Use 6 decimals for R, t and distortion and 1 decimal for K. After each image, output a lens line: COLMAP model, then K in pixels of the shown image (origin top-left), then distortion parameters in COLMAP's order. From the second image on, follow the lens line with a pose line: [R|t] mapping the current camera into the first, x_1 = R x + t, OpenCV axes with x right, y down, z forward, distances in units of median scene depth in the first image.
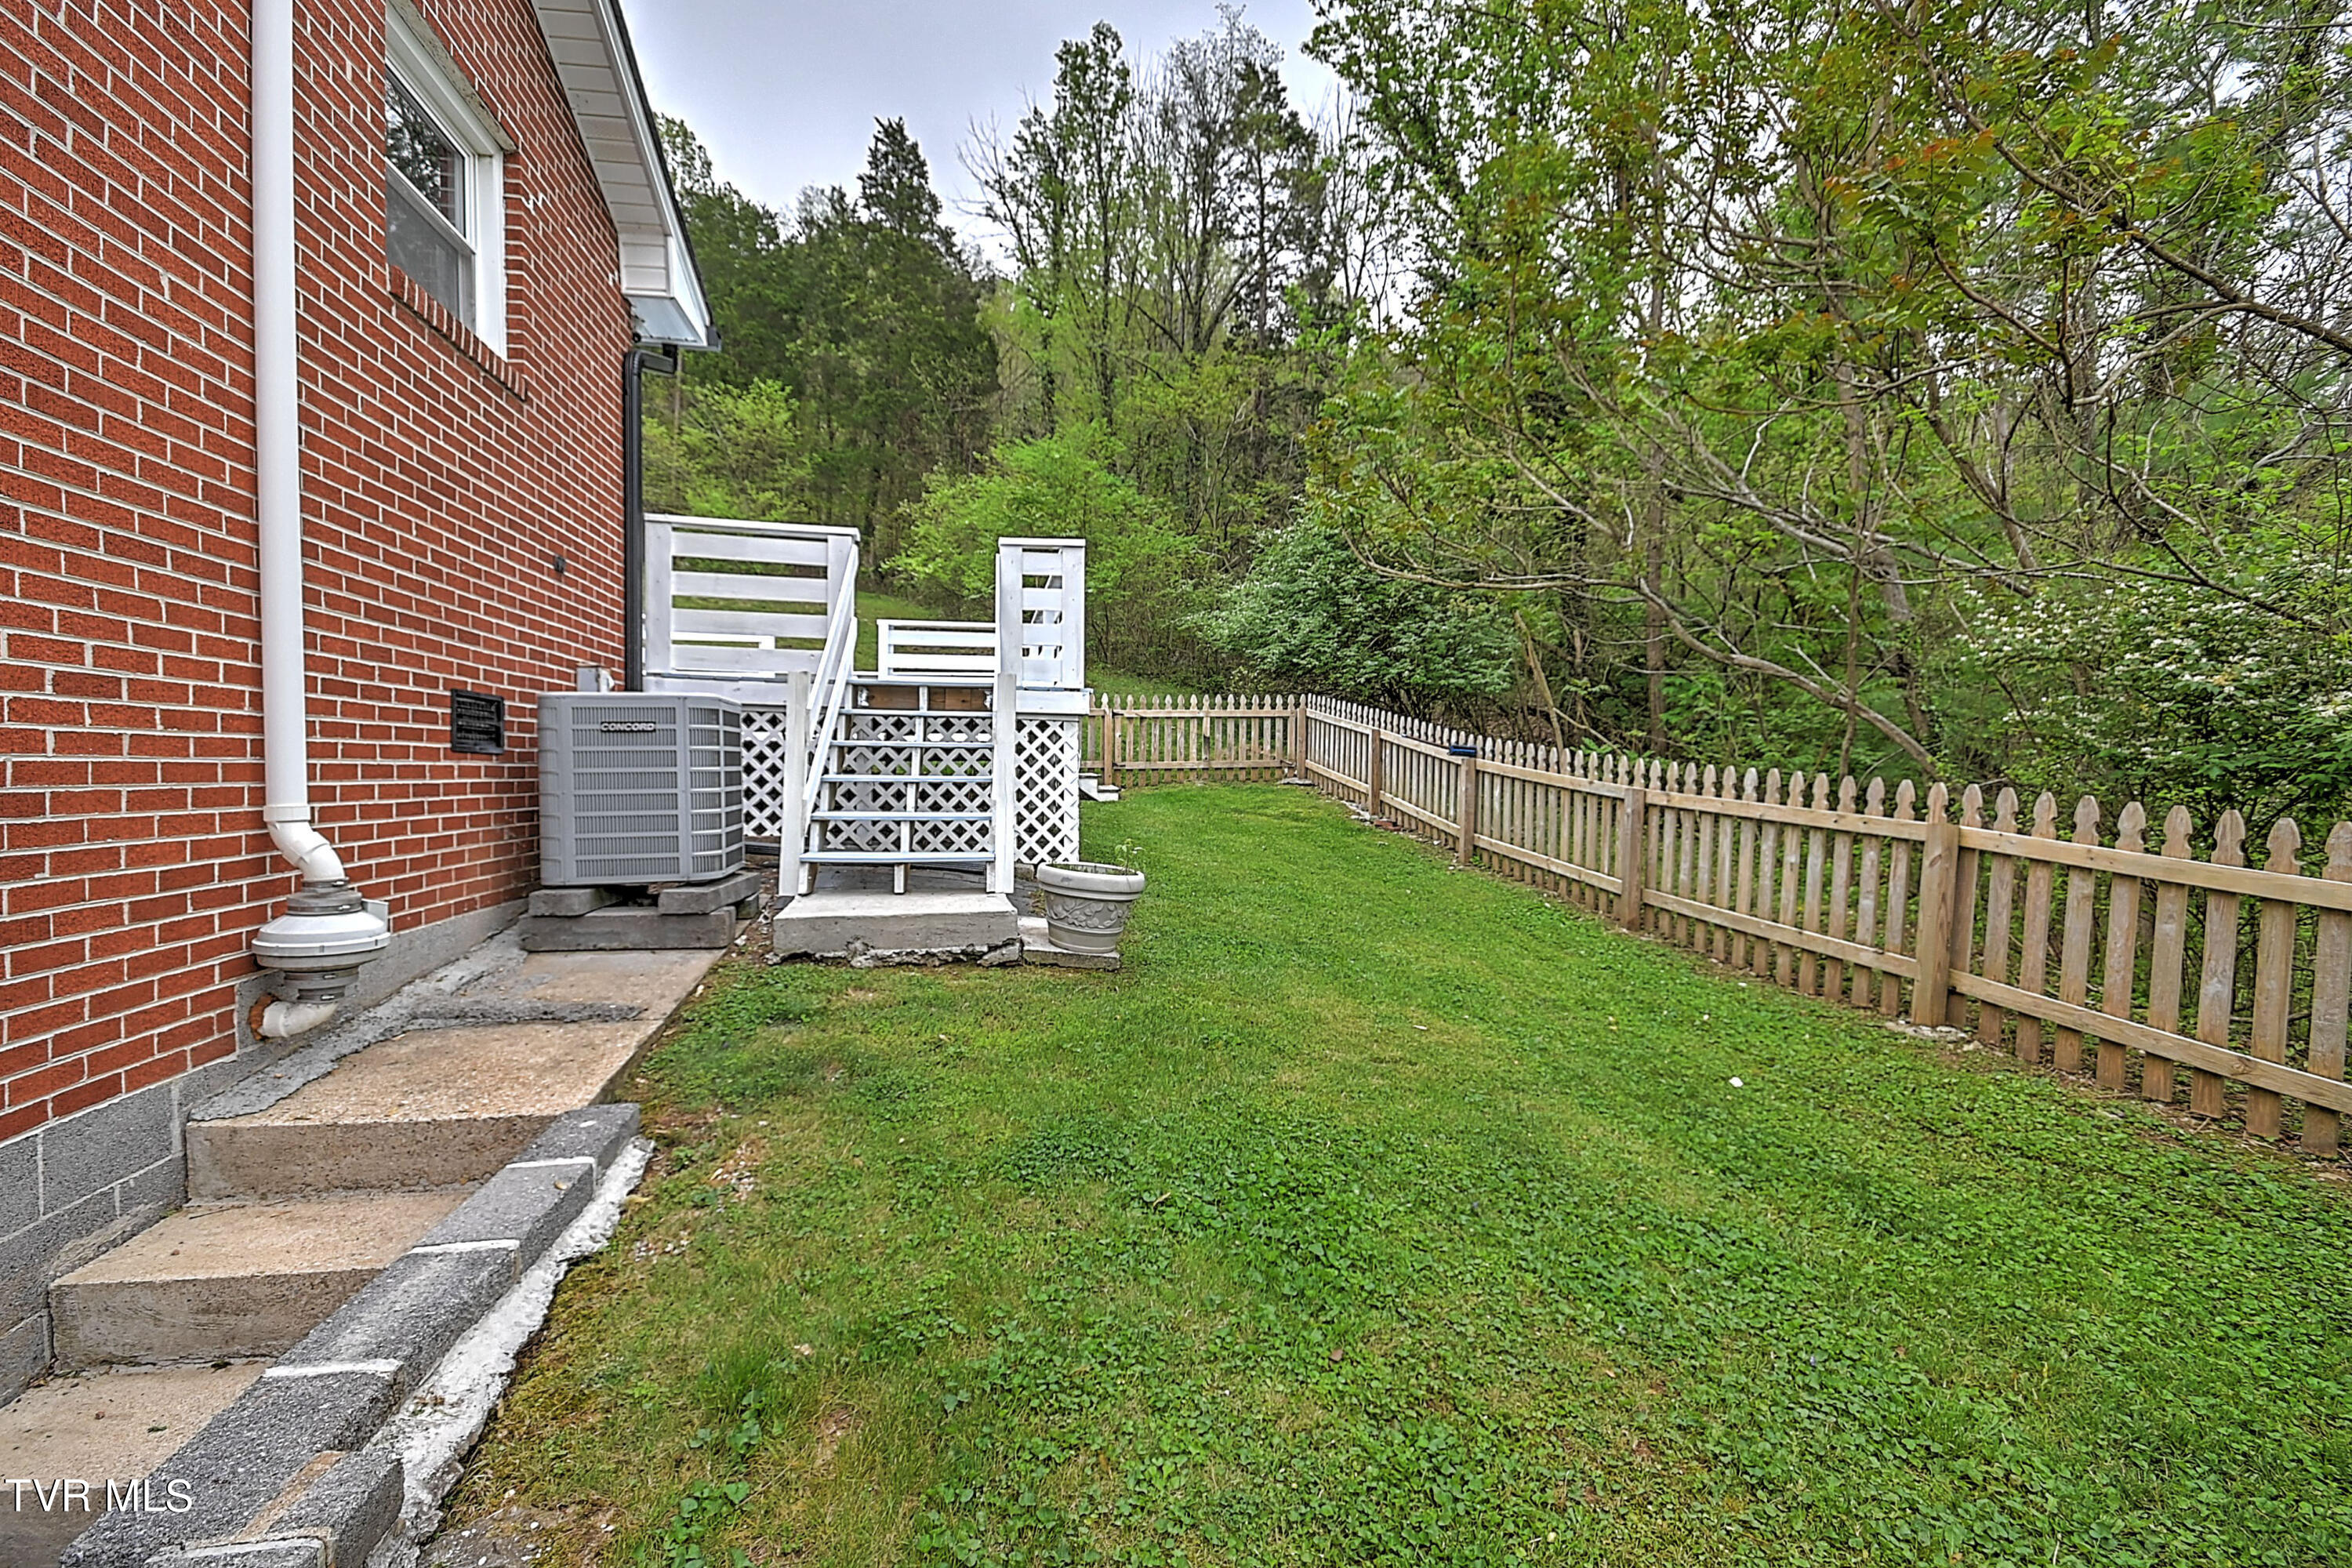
lens RADIAL K [[1019.9, 0, 1185.4], [0, 1019.9, 781.6], [0, 0, 1]] dist [0.013679, -0.000069]
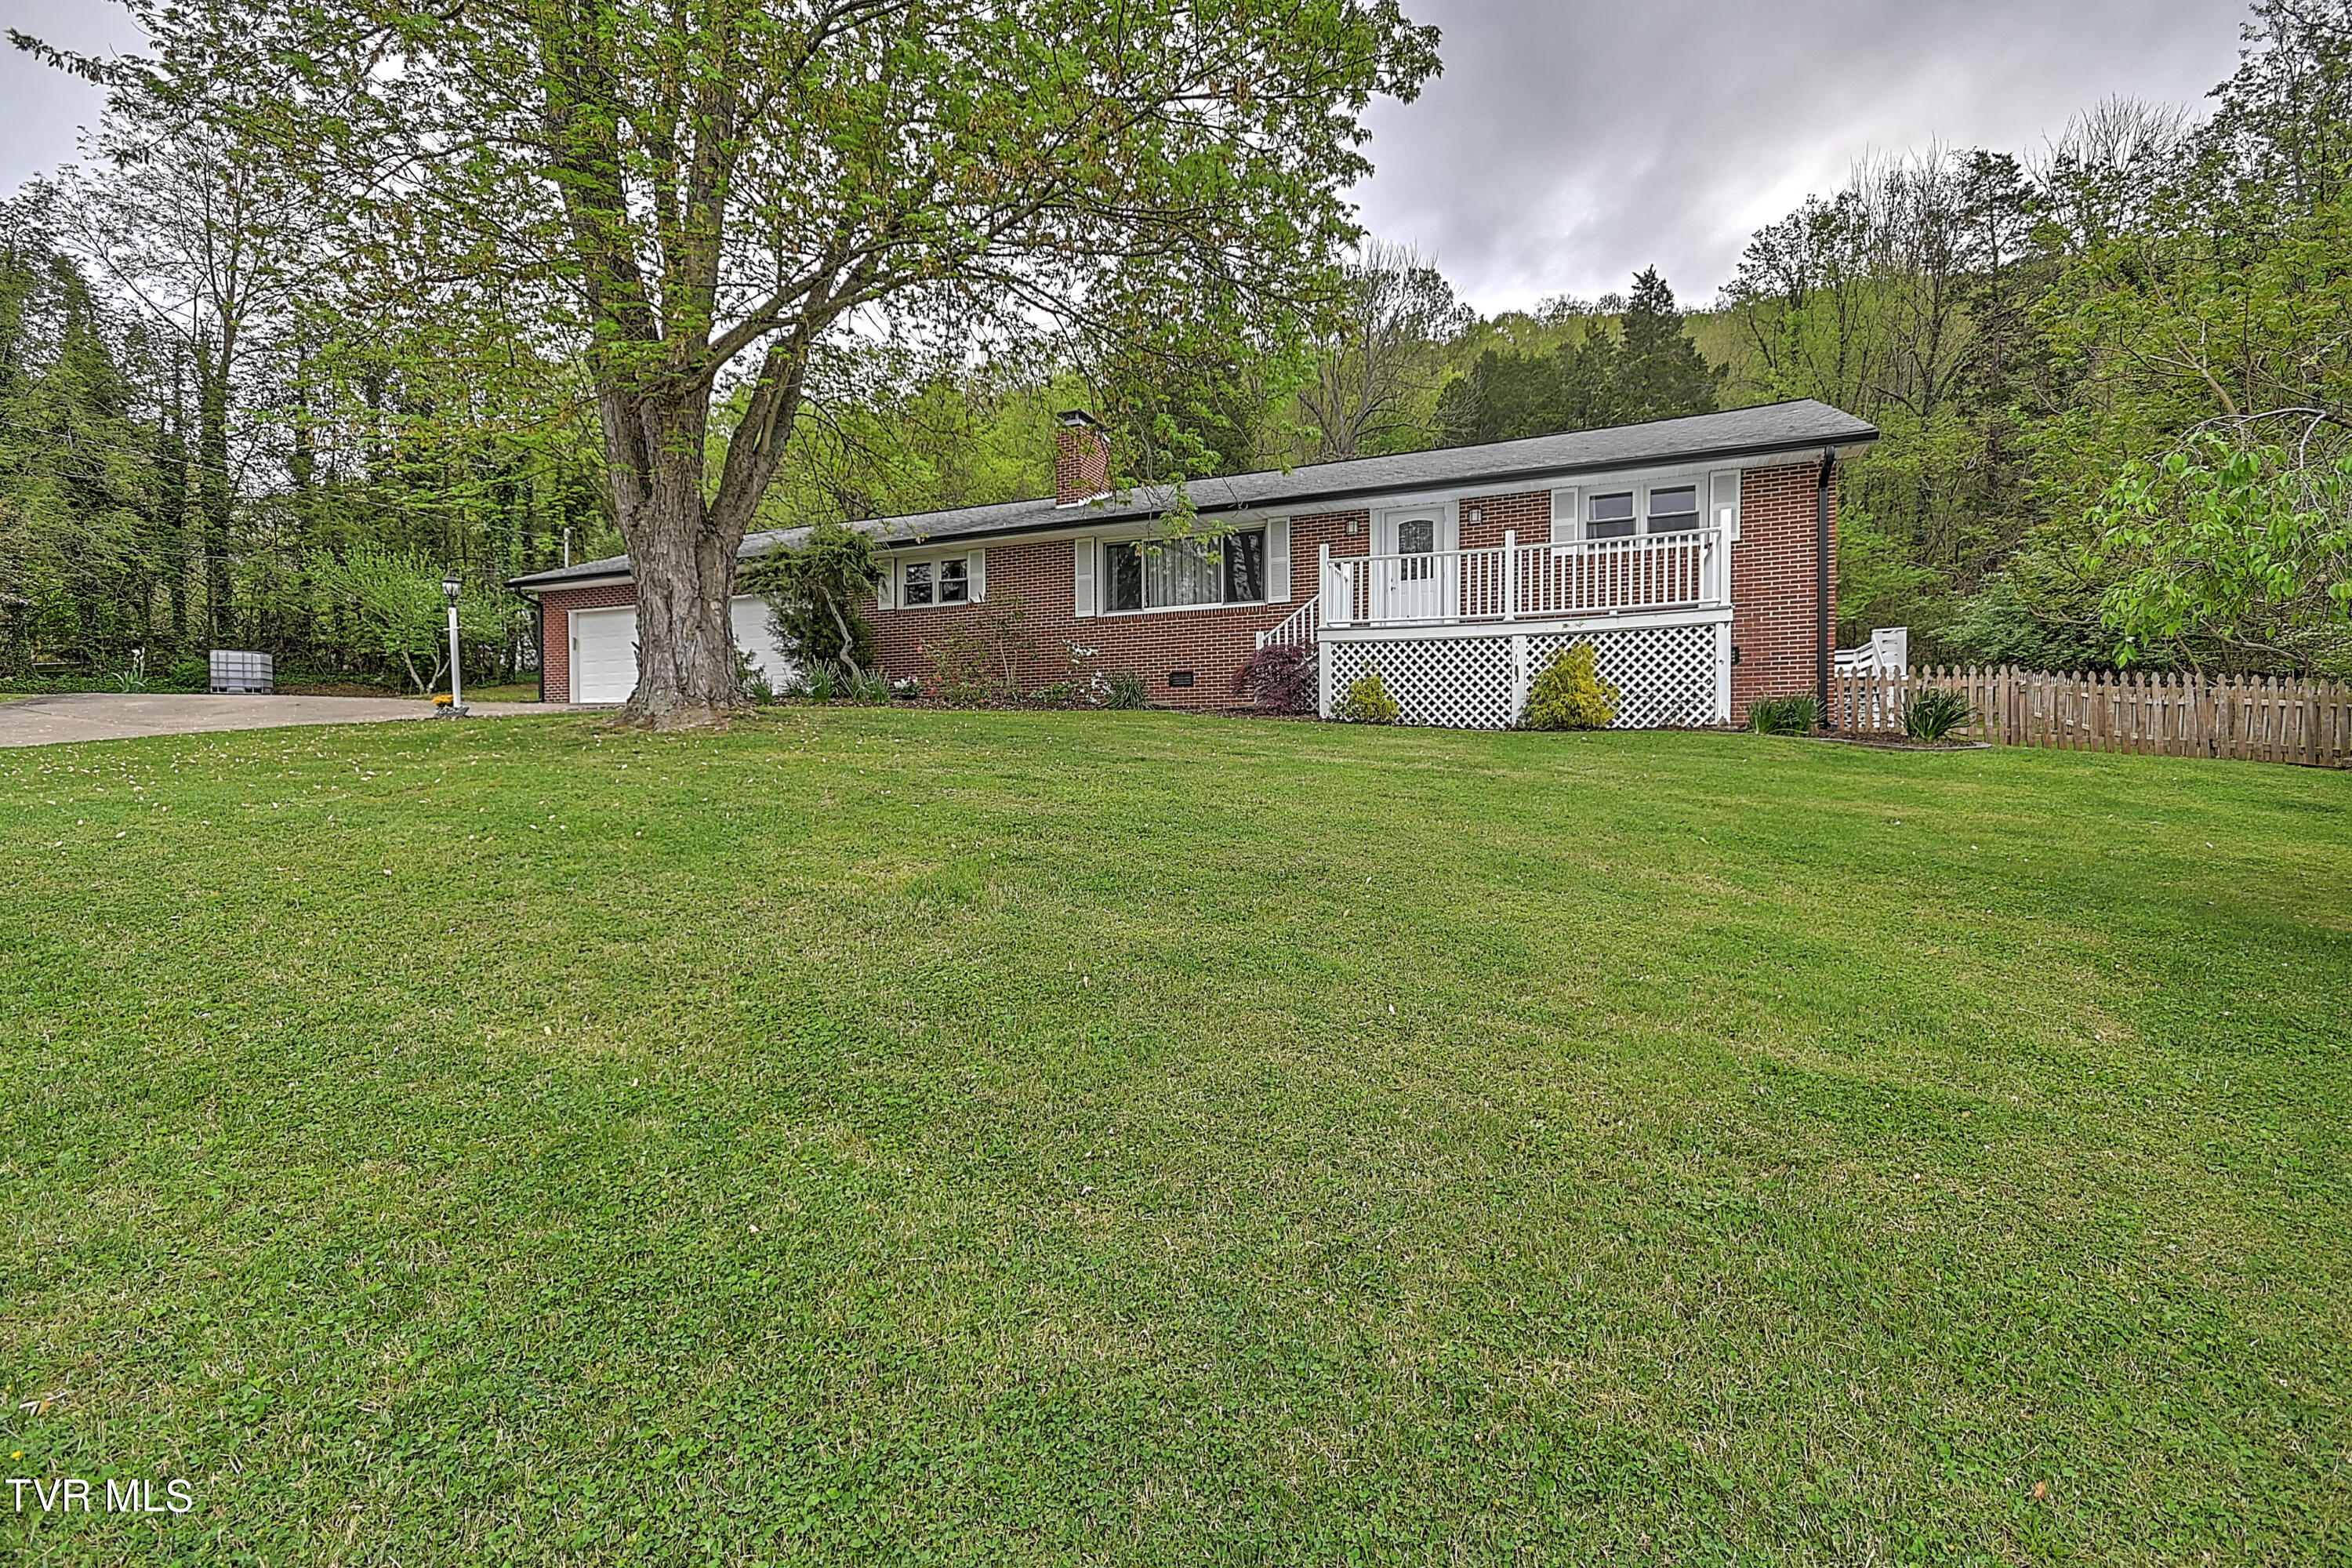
lens RADIAL K [[1019.9, 0, 1185.4], [0, 1019.9, 781.6], [0, 0, 1]] dist [0.013679, -0.000069]
pose [[0.824753, -0.004891, -0.565473, -0.071654], [0.001851, 0.999981, -0.005949, 0.123388], [0.565491, 0.003860, 0.824746, -1.410456]]
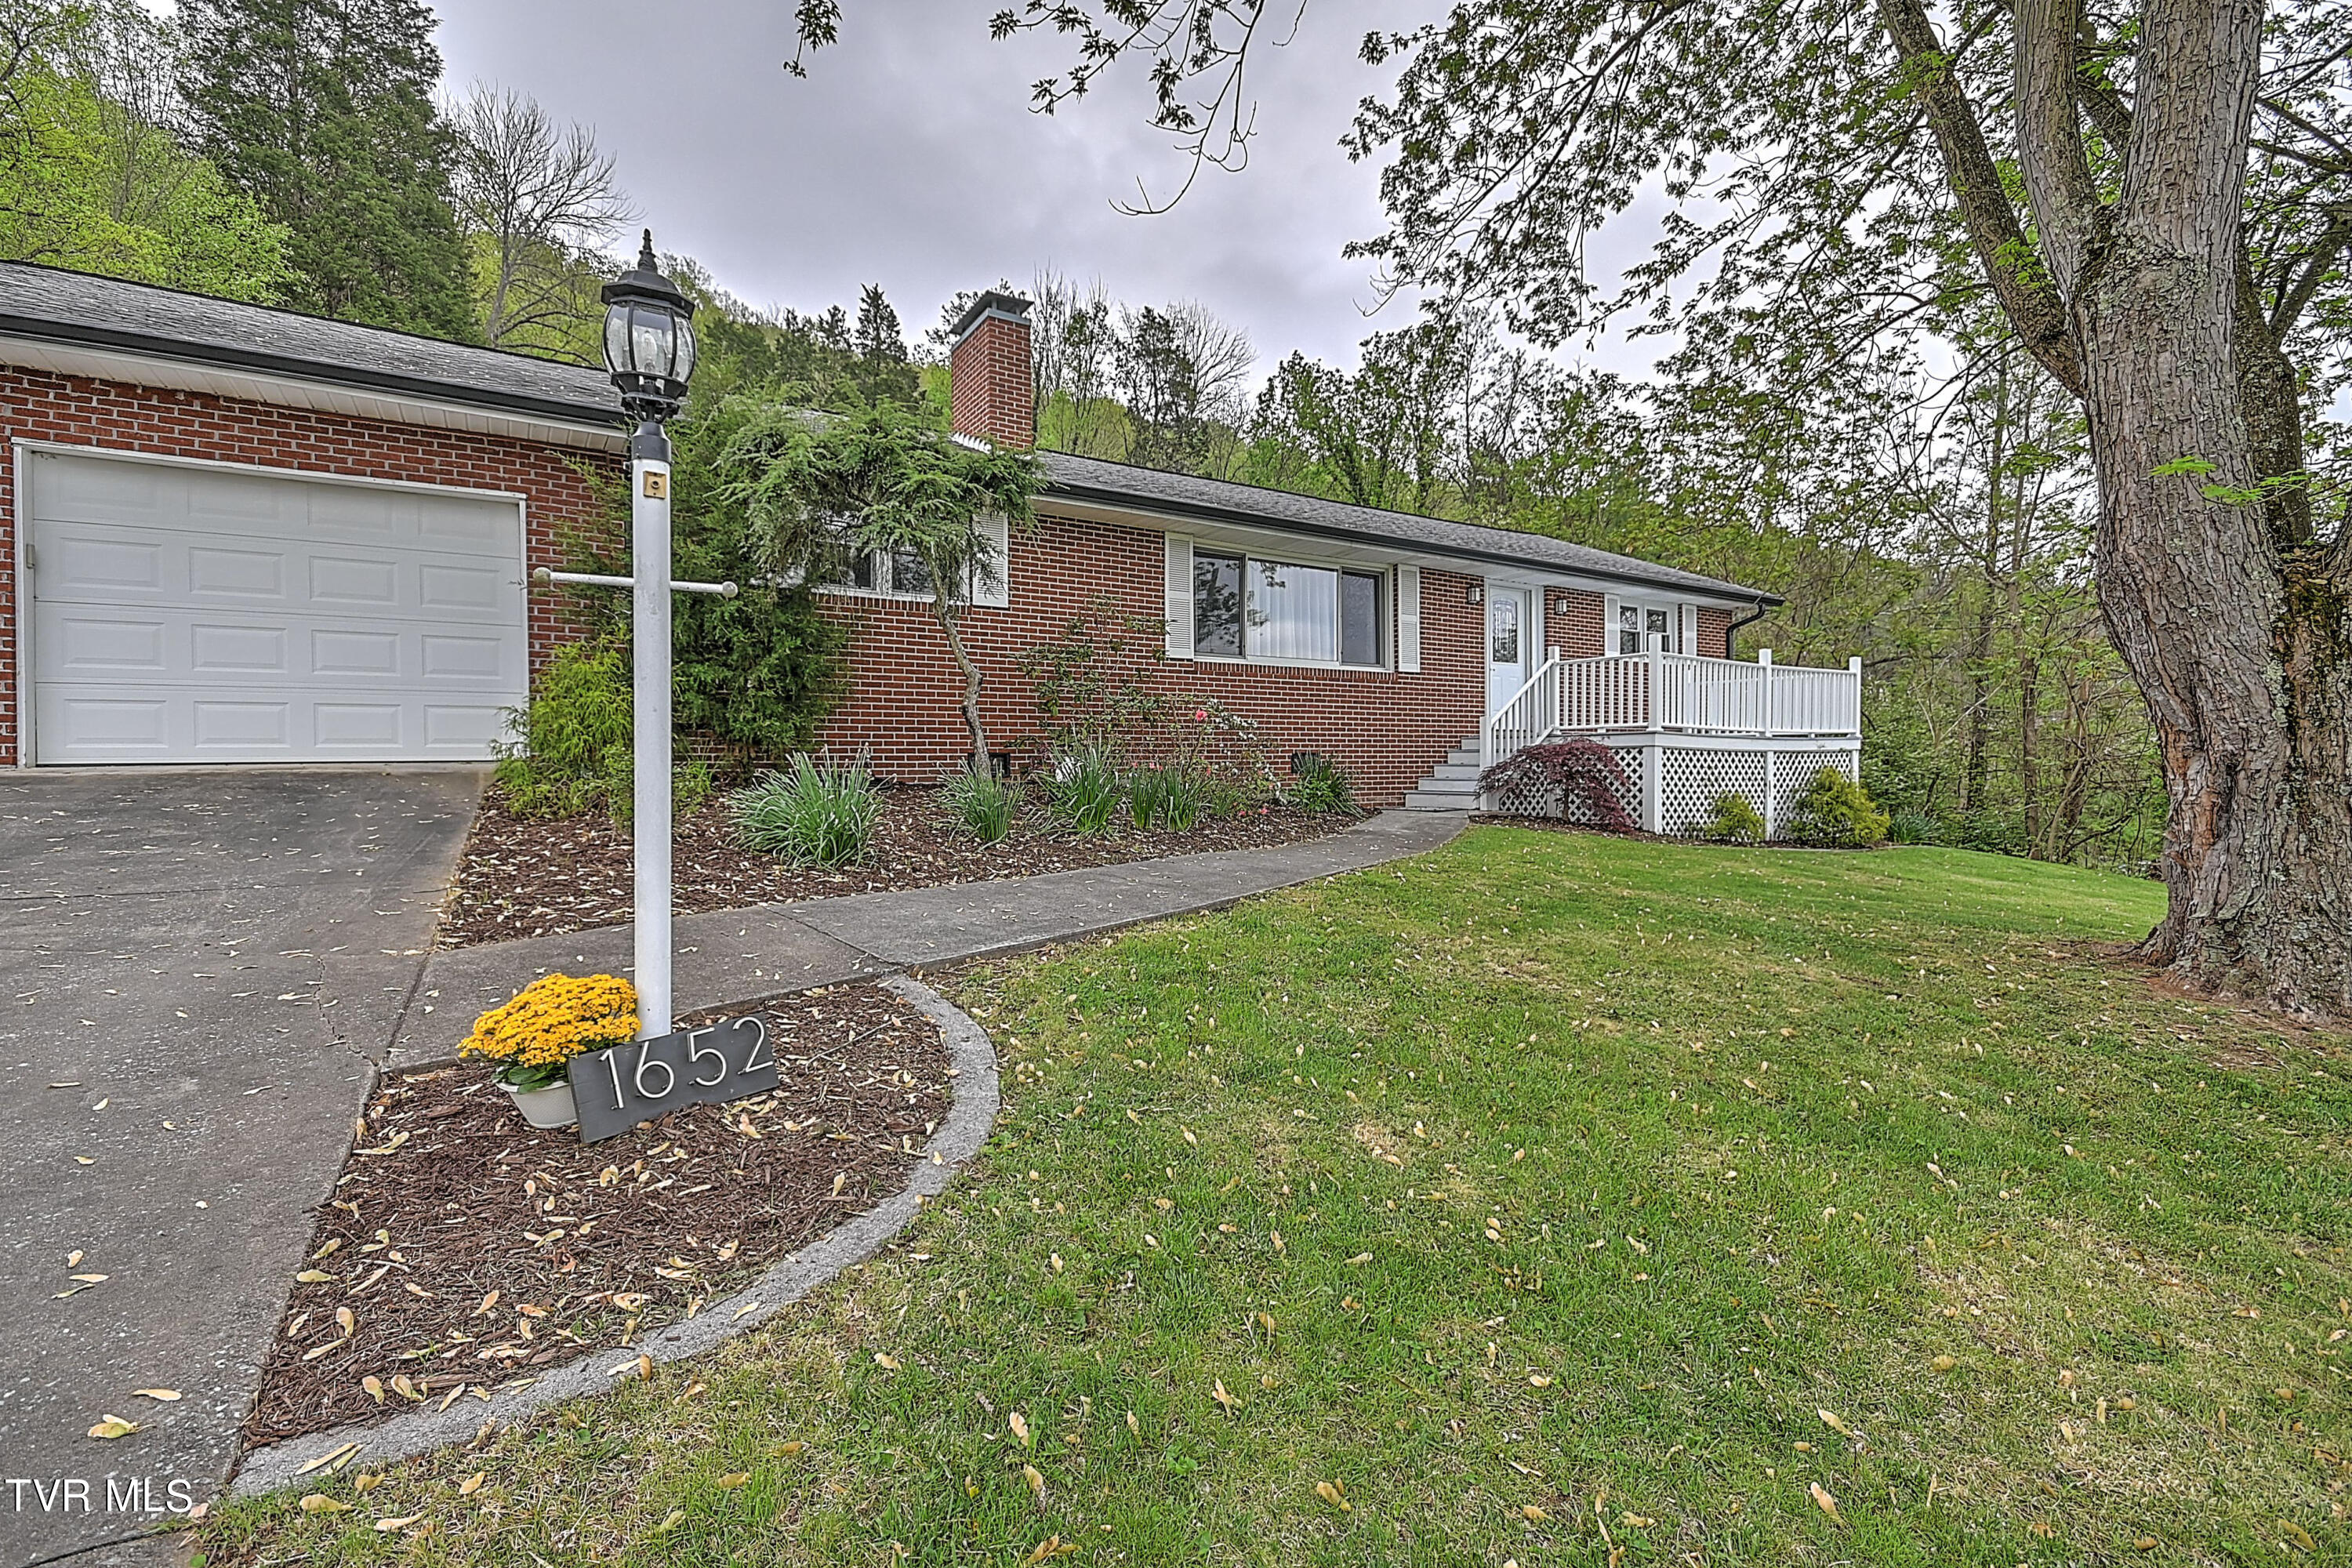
lens RADIAL K [[1019.7, 0, 1169.5], [0, 1019.7, 783.0], [0, 0, 1]] dist [0.007450, -0.000687]
pose [[0.932366, -0.018910, 0.361020, -1.252220], [0.016978, 0.999820, 0.008523, -0.004824], [-0.361116, -0.001817, 0.932519, -1.165822]]
